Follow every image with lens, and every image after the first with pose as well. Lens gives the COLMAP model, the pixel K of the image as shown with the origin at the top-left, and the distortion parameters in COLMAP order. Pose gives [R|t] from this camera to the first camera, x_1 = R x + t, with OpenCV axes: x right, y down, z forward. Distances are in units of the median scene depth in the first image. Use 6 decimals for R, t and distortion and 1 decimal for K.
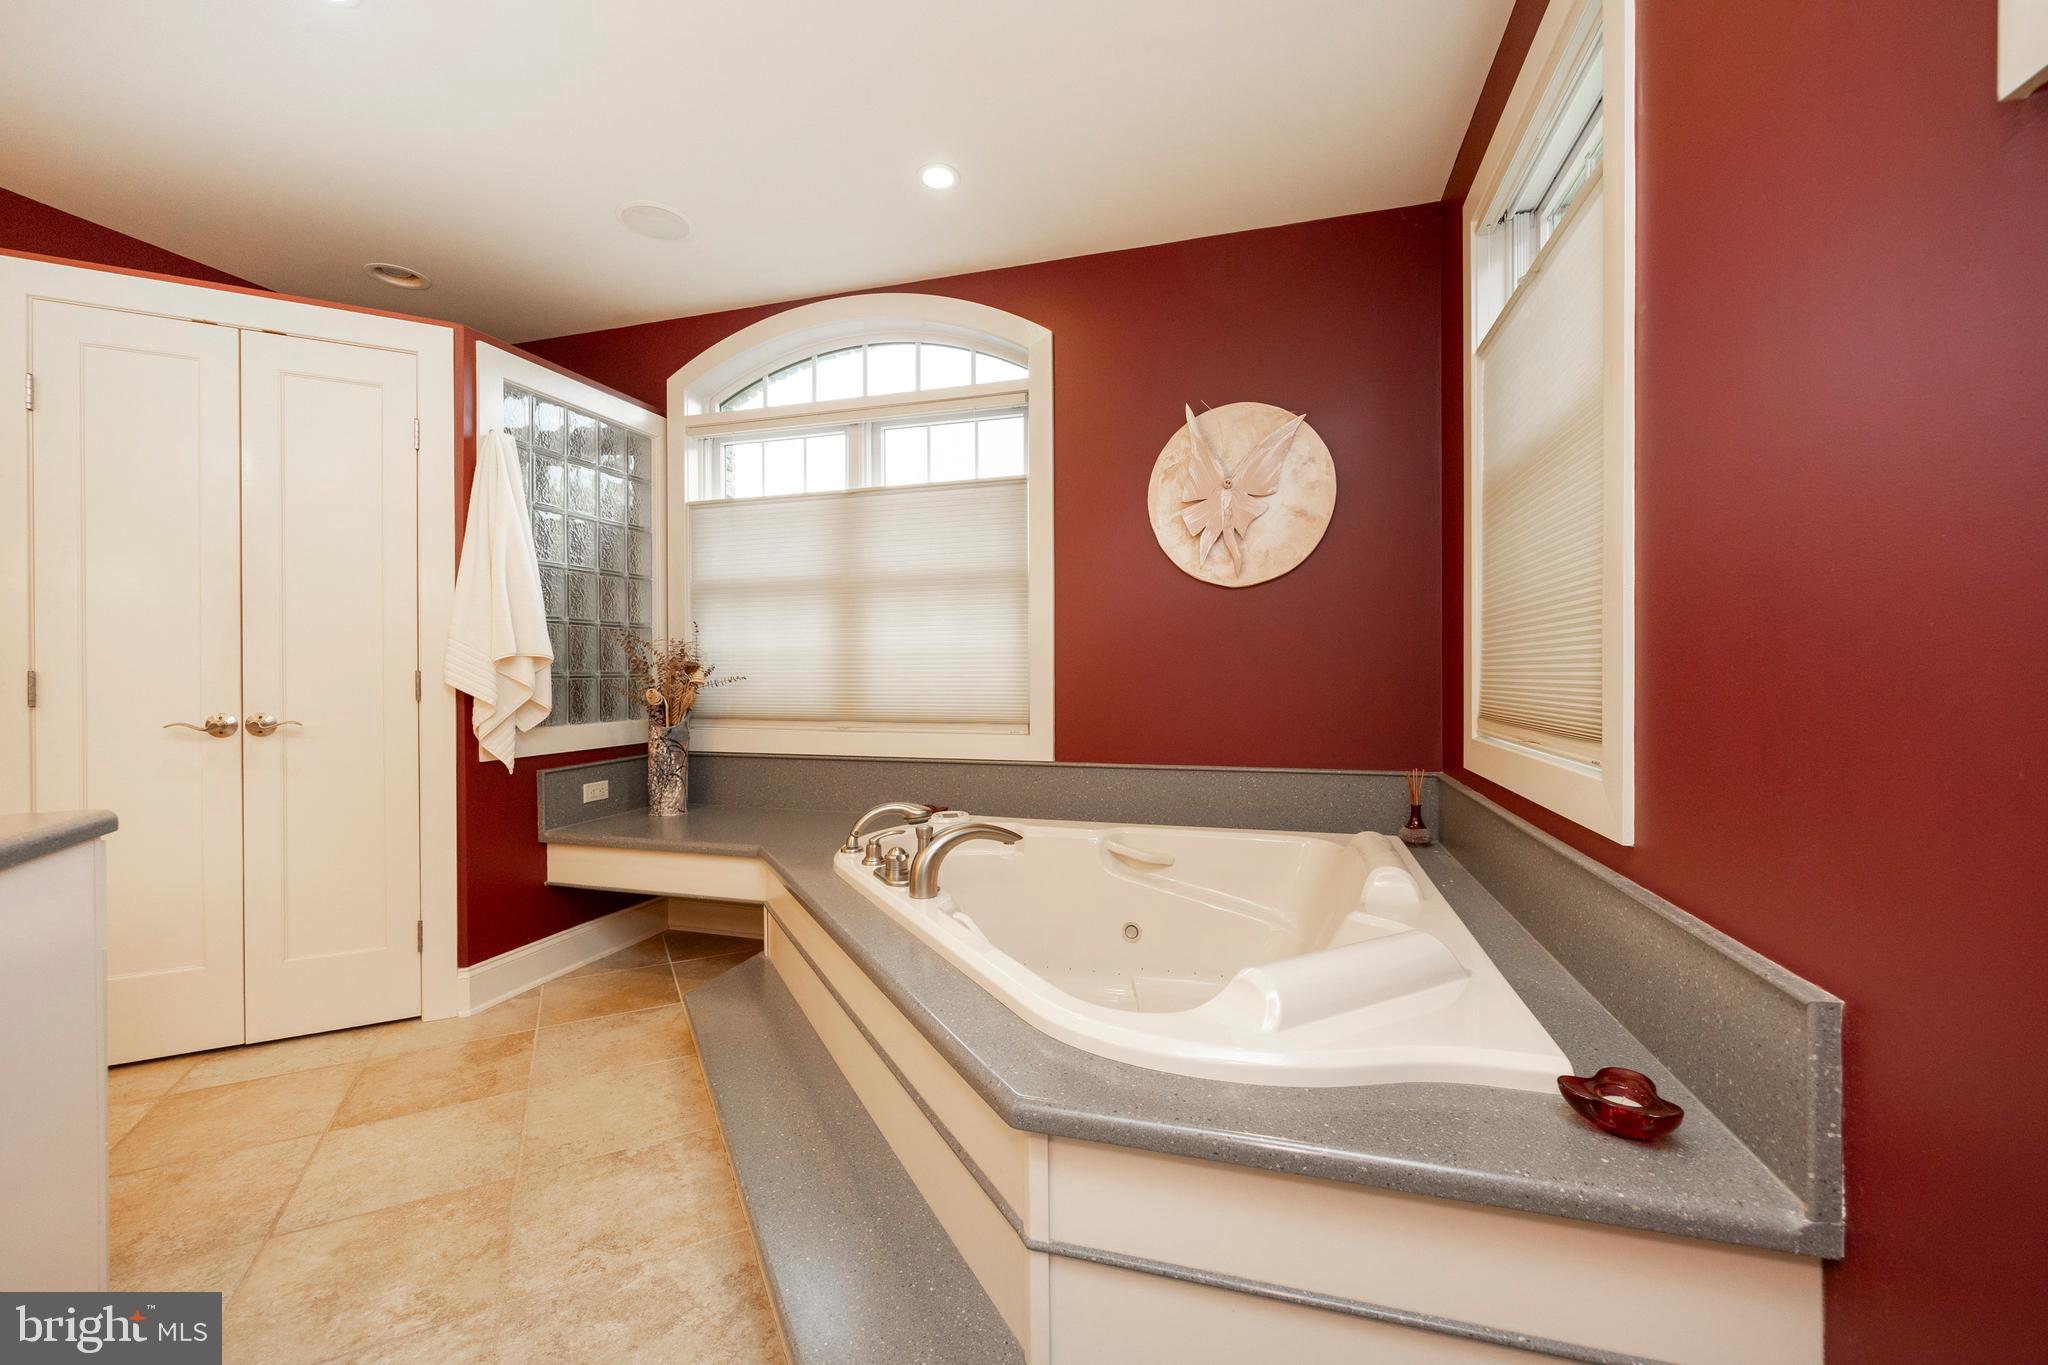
lens RADIAL K [[816.0, 0, 1020.6], [0, 816.0, 673.5], [0, 0, 1]] dist [-0.000495, -0.000135]
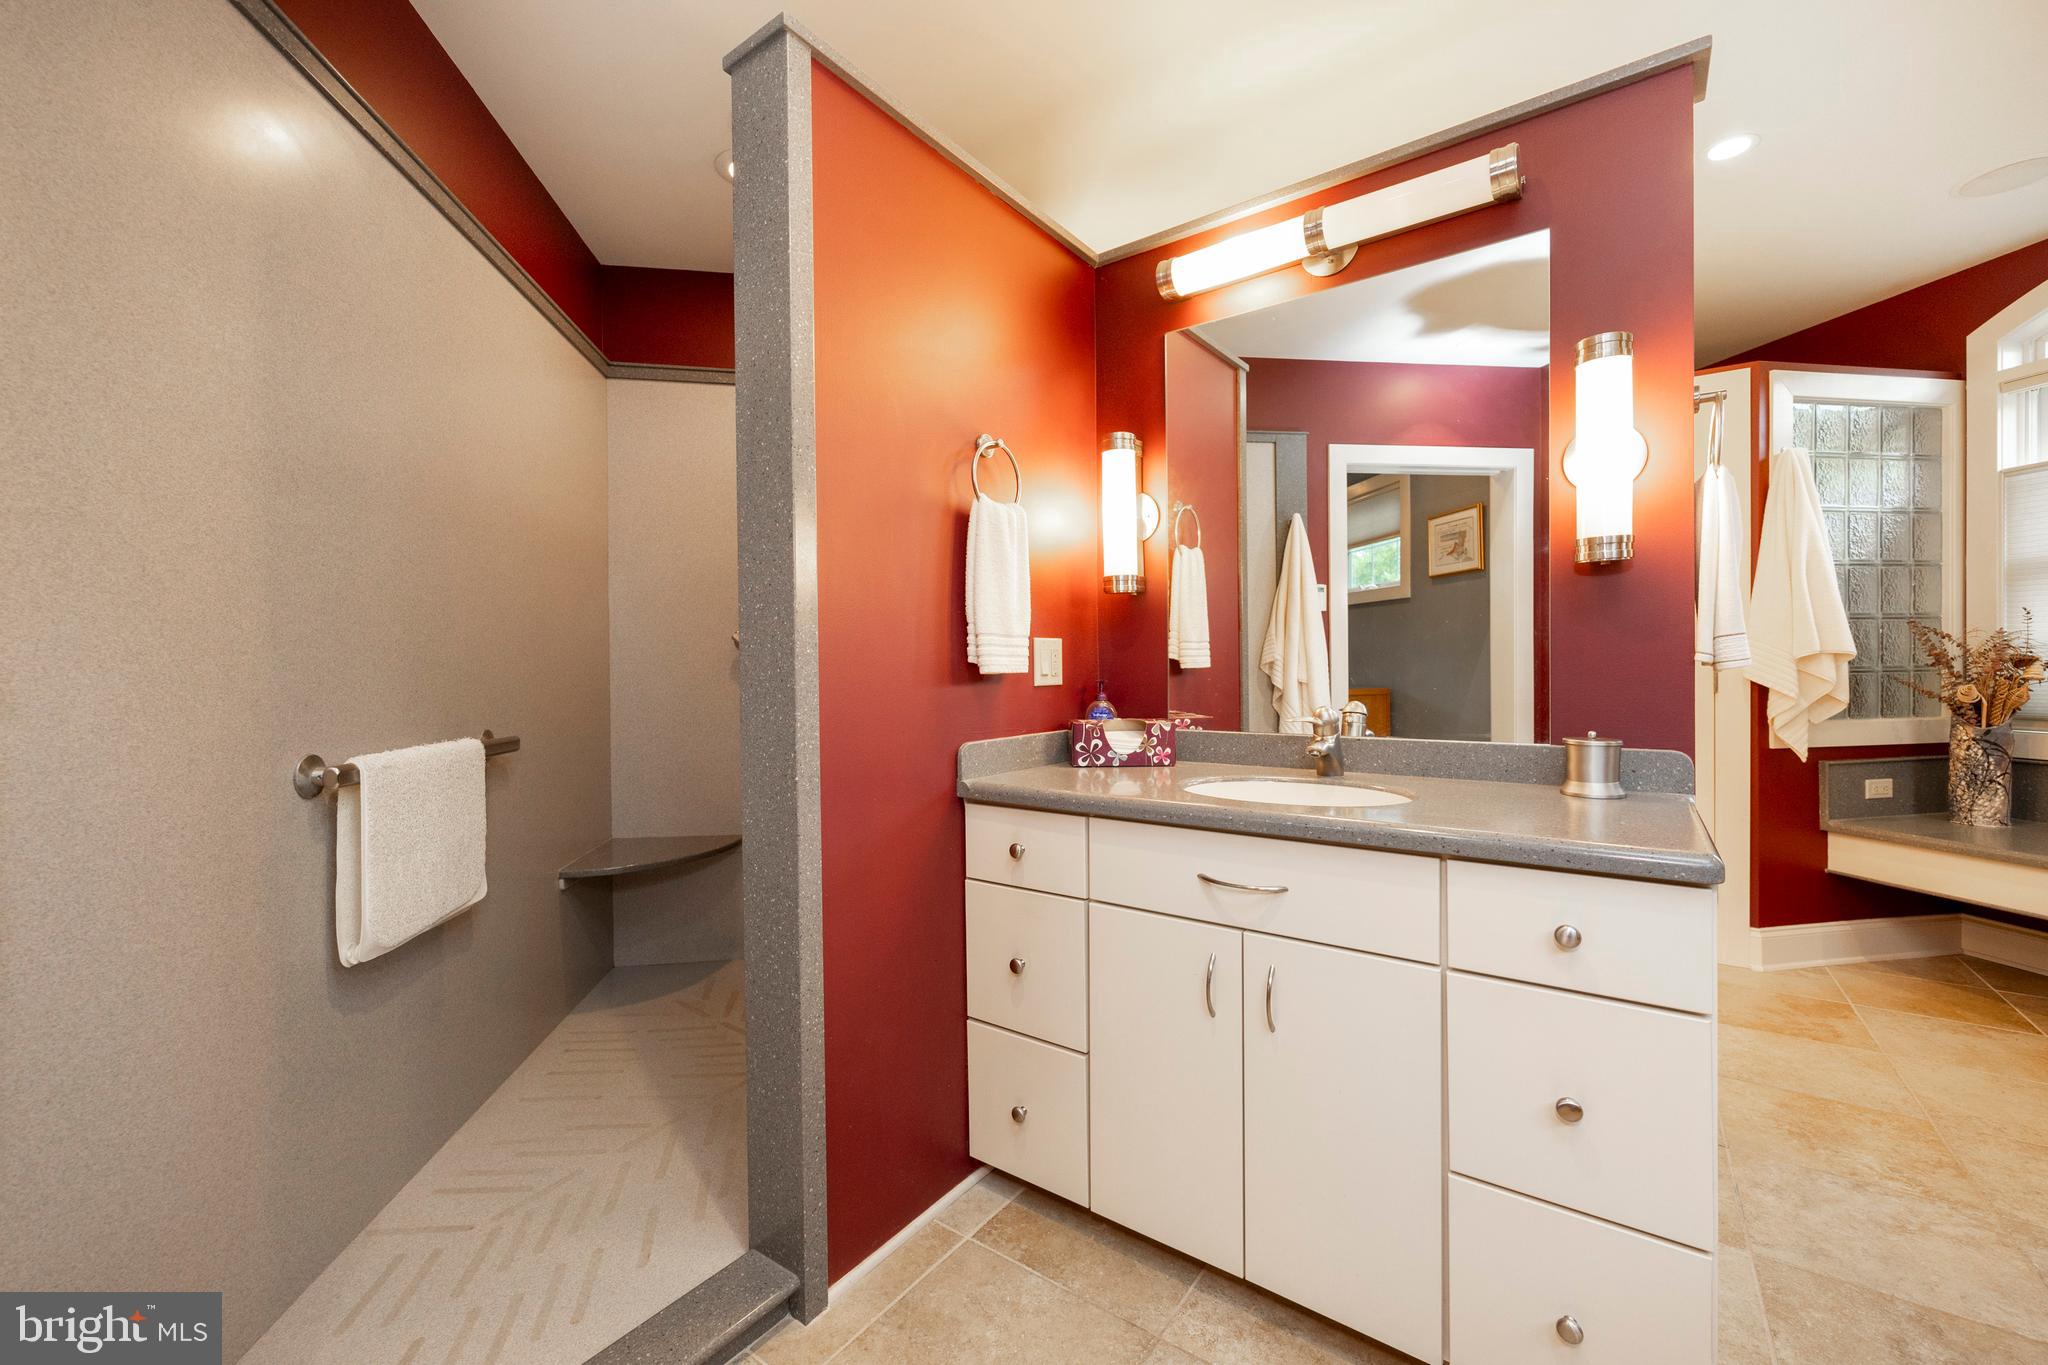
lens RADIAL K [[816.0, 0, 1020.6], [0, 816.0, 673.5], [0, 0, 1]] dist [-0.000495, -0.000135]
pose [[0.439358, 0.003980, -0.898303, -0.095652], [0.009560, 0.999913, 0.009106, -0.012264], [0.898261, -0.012589, 0.439282, -0.354697]]
